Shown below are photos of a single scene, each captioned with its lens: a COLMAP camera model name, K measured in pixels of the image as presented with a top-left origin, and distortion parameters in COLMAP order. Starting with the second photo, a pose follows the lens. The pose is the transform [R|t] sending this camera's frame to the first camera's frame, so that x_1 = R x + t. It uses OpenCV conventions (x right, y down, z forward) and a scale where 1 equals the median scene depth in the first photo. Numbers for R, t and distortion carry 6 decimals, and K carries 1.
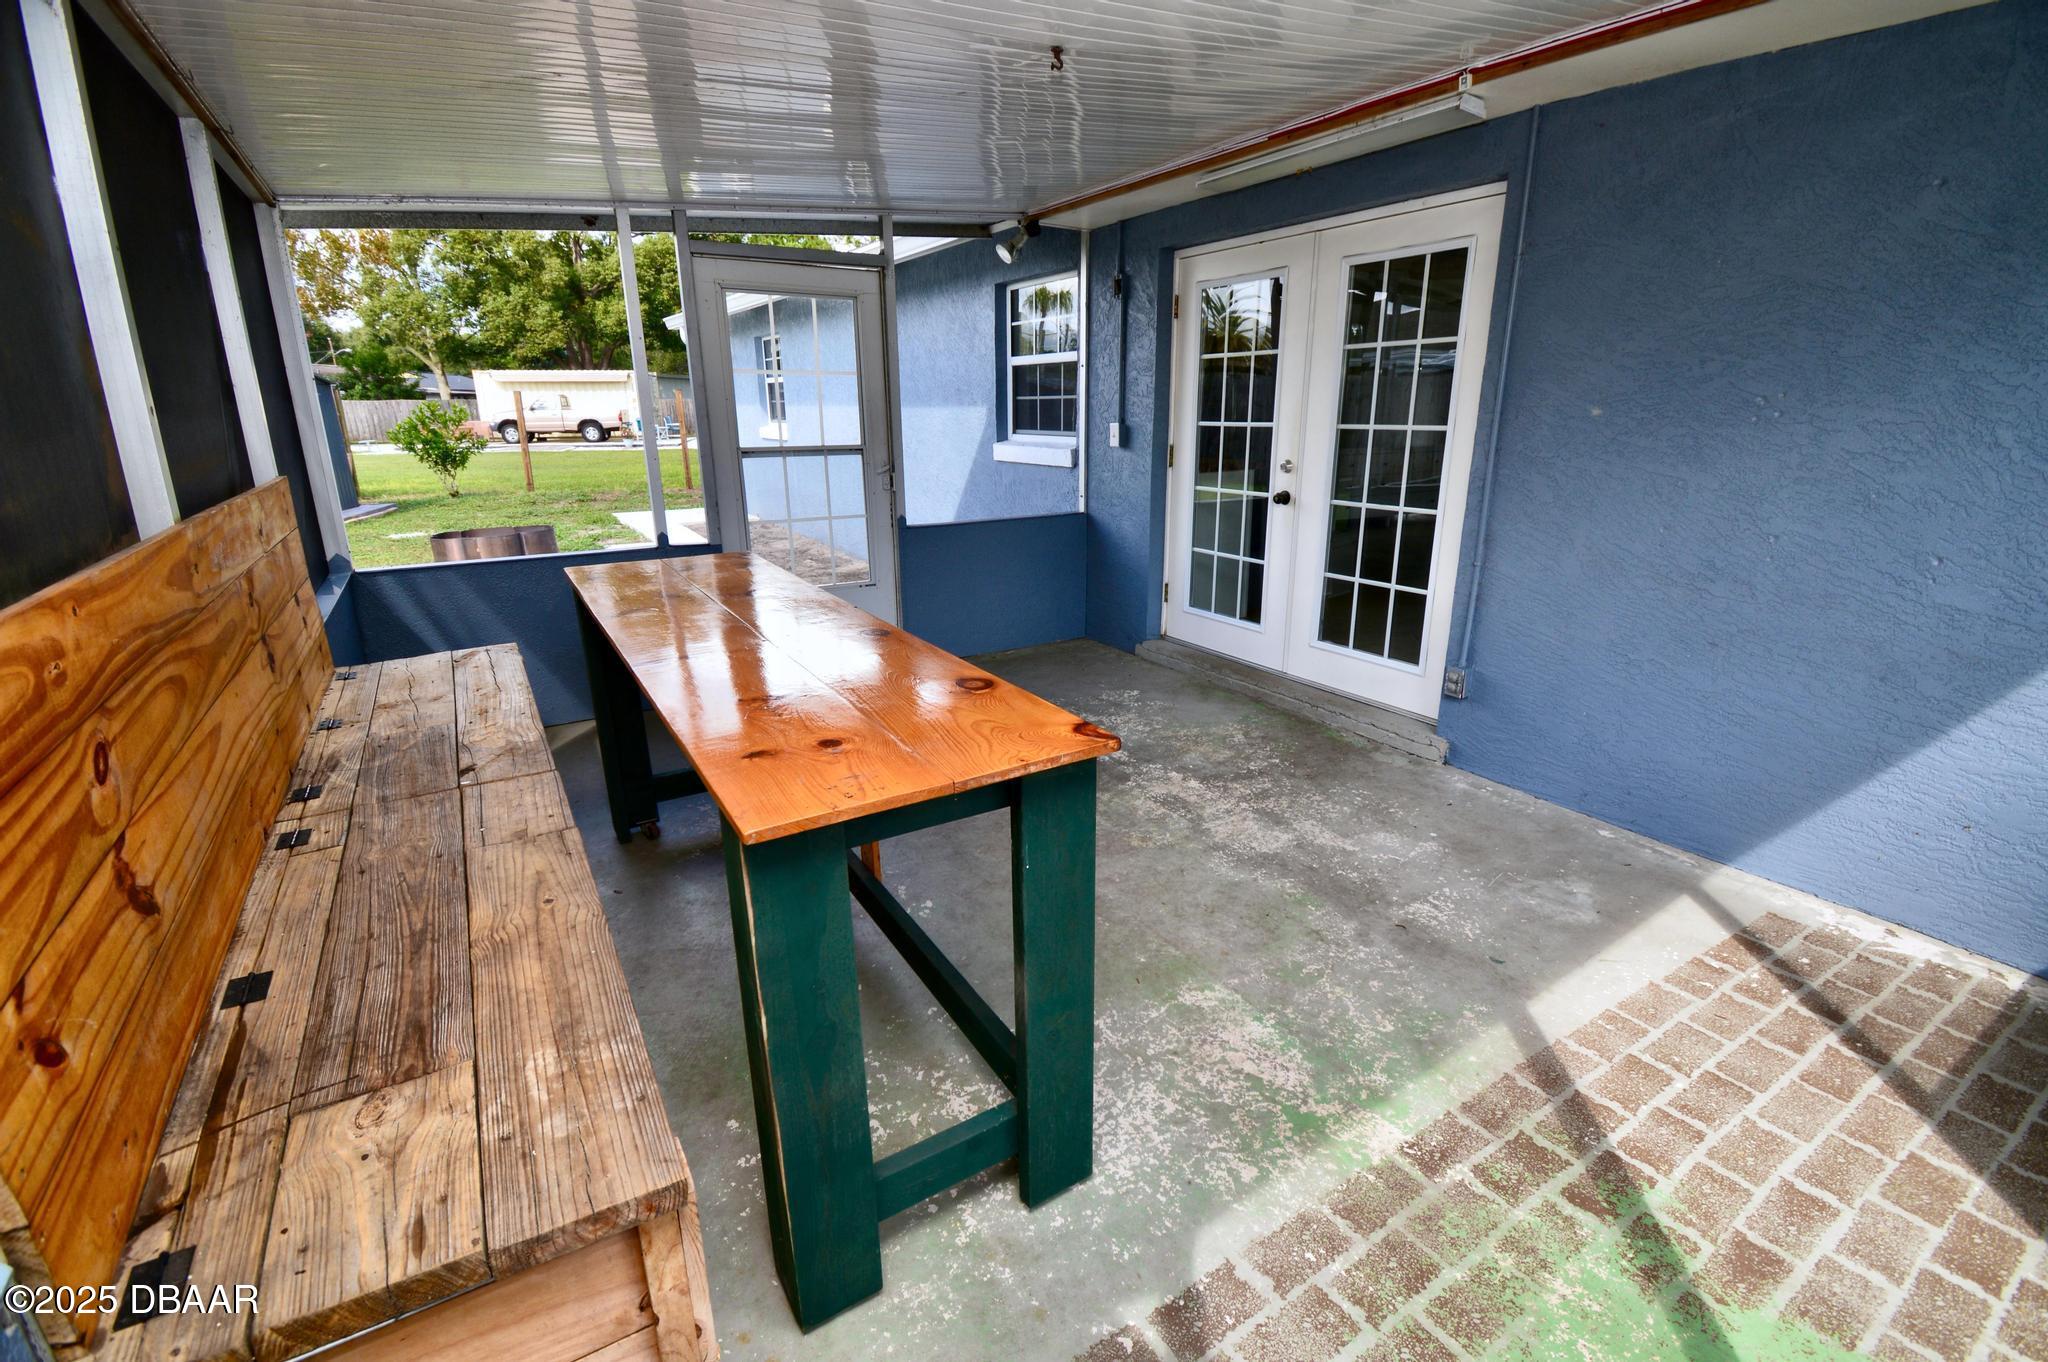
lens RADIAL K [[911.6, 0, 1029.0], [0, 911.6, 677.8], [0, 0, 1]] dist [0.015157, -0.022064]
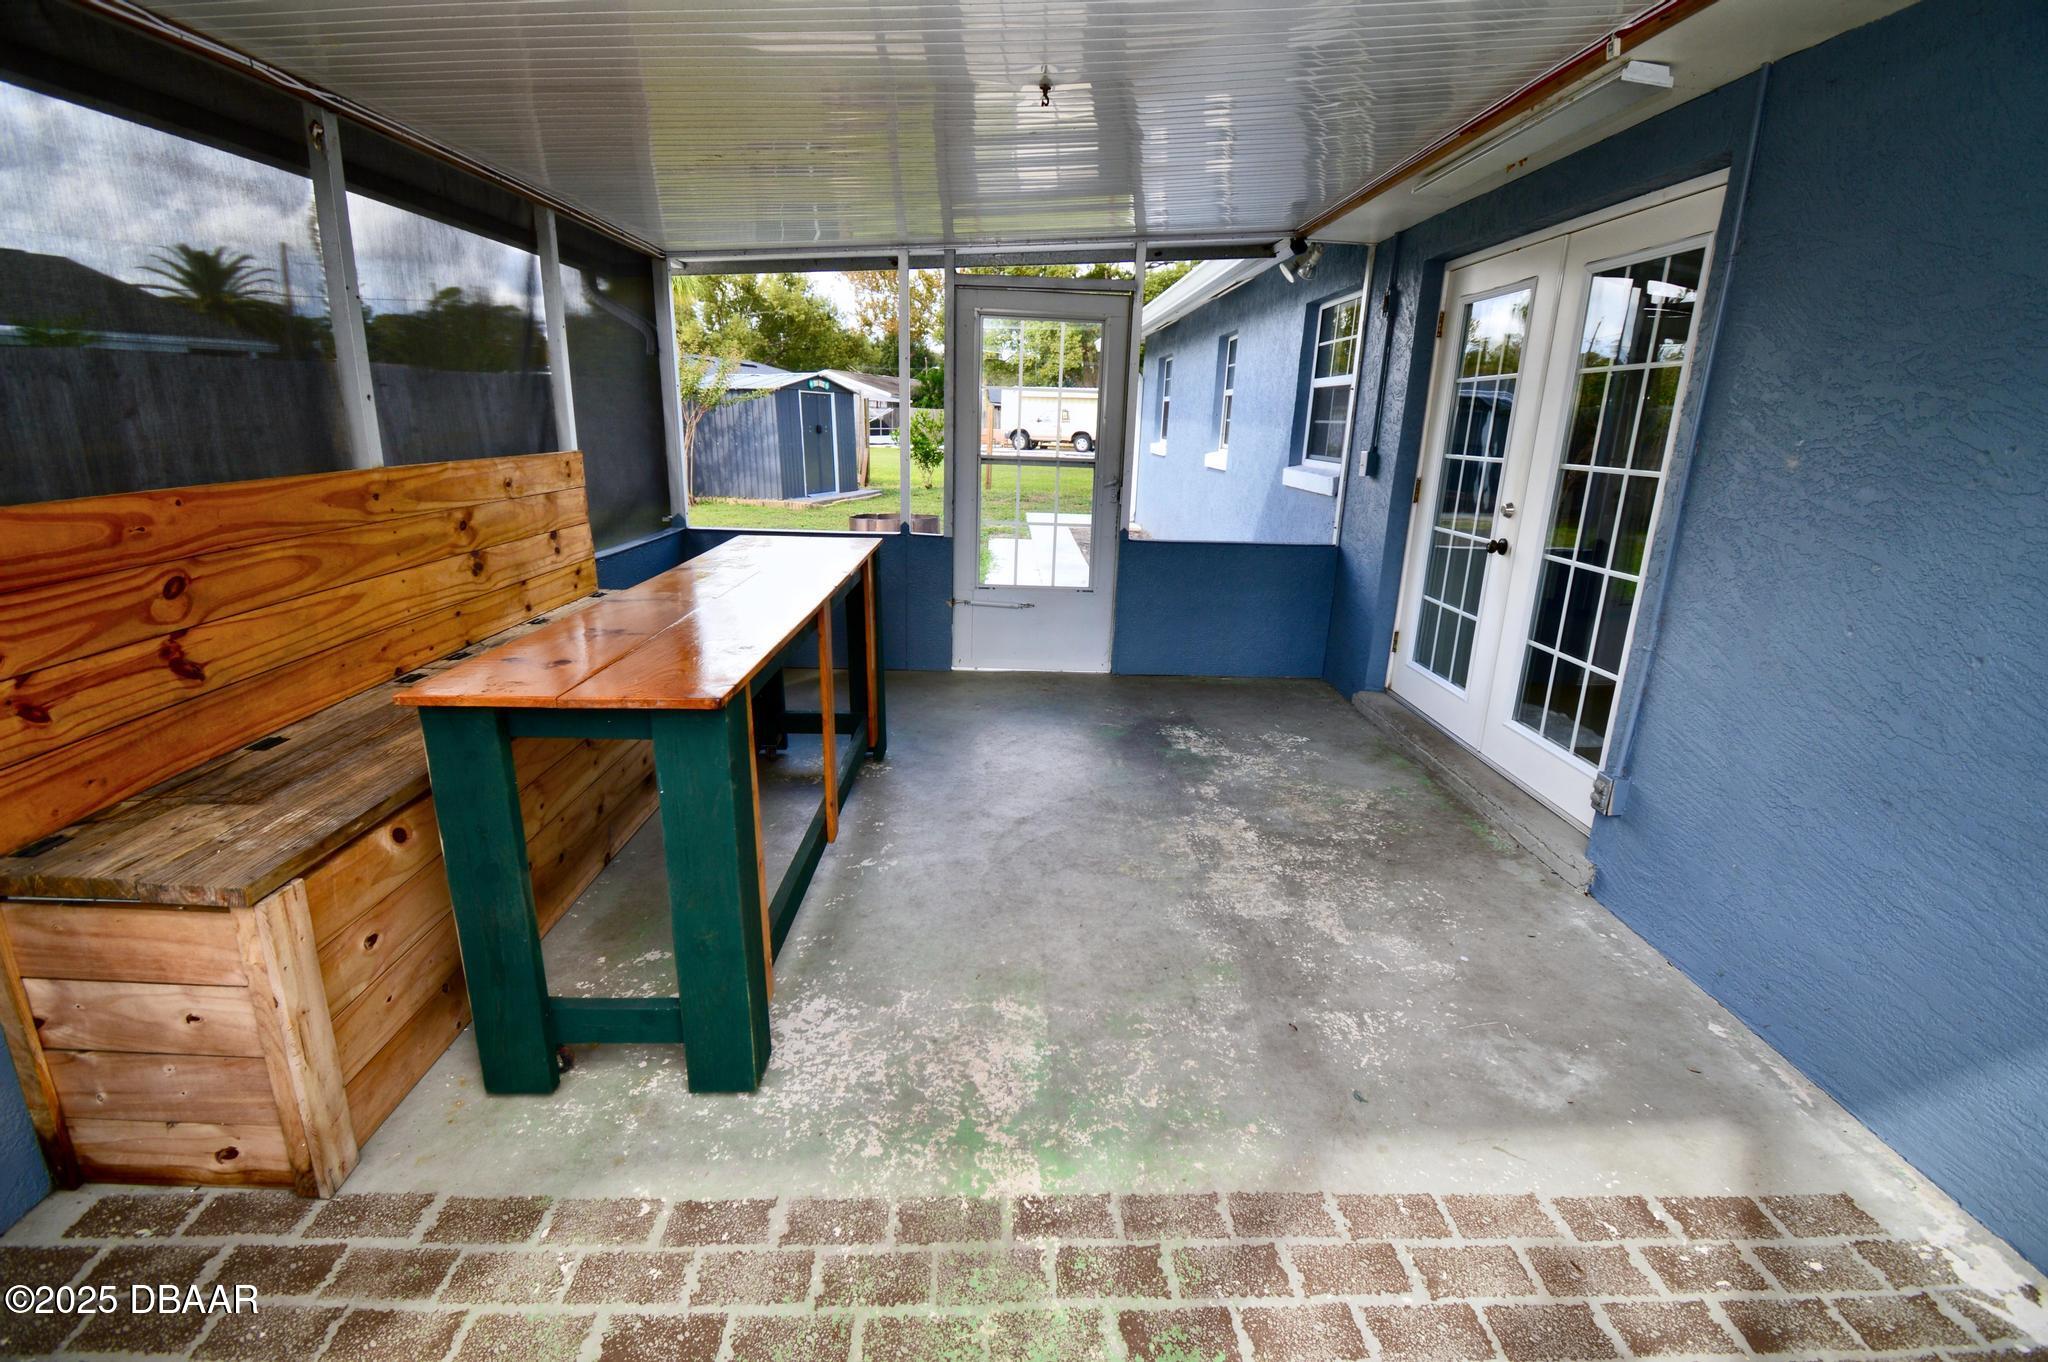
lens RADIAL K [[911.6, 0, 1028.2], [0, 911.6, 676.7], [0, 0, 1]] dist [0.015157, -0.022064]
pose [[0.863594, 0.169025, -0.475011, 0.485870], [-0.179359, 0.983494, 0.023877, -0.029547], [0.471206, 0.064577, 0.879656, 0.078538]]
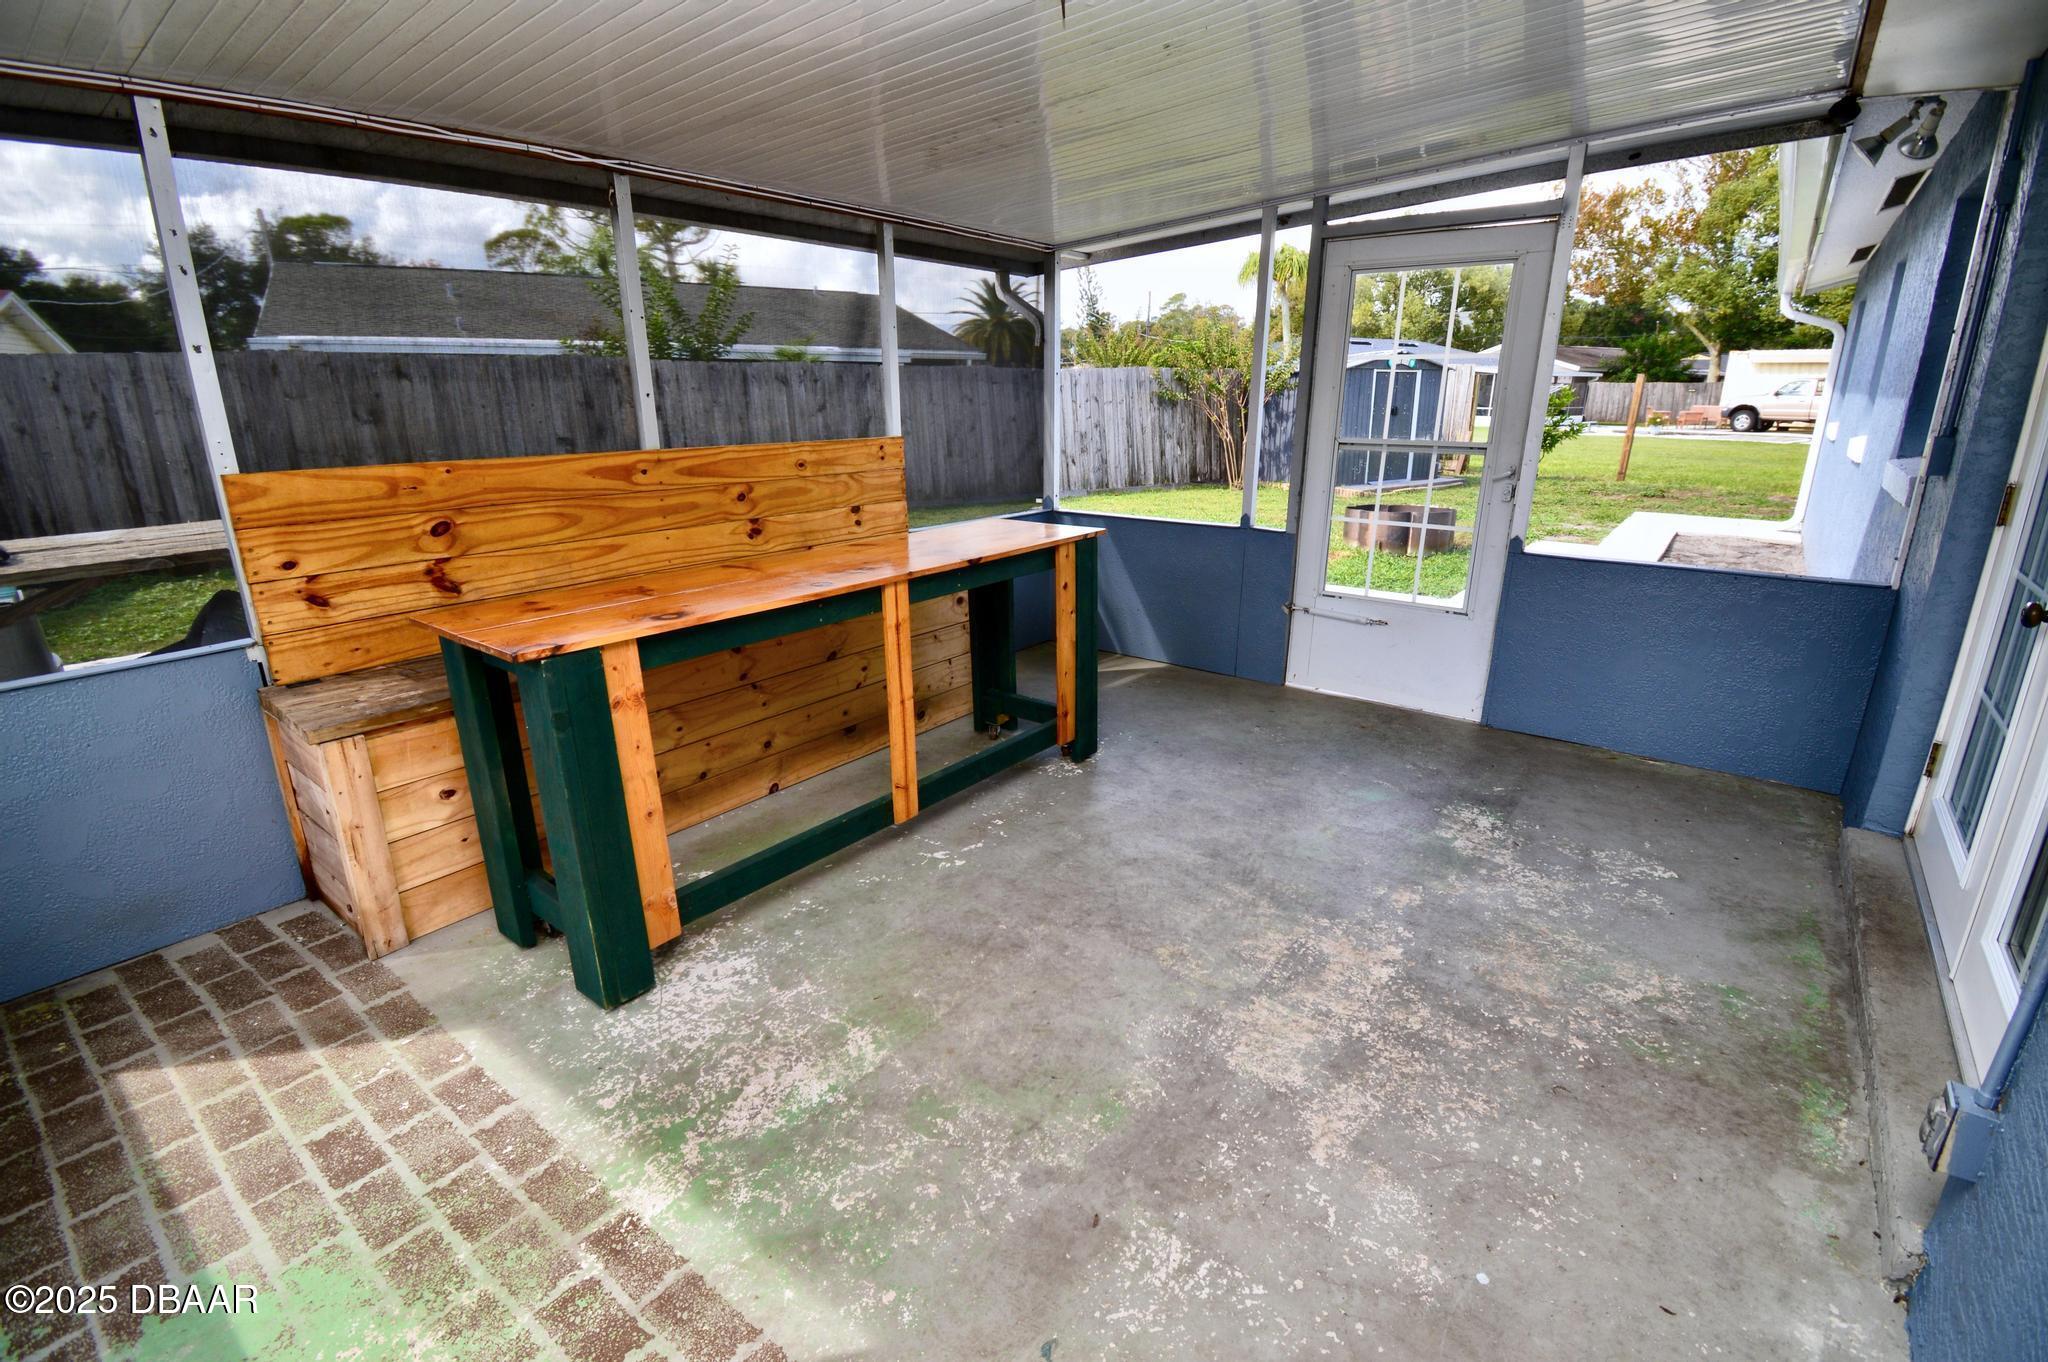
lens RADIAL K [[911.6, 0, 1026.8], [0, 911.6, 678.7], [0, 0, 1]] dist [0.015157, -0.022064]
pose [[0.342651, 0.287299, -0.894455, 0.760483], [-0.270334, 0.941975, 0.199002, -0.179125], [0.899728, 0.173613, 0.400436, 0.562241]]
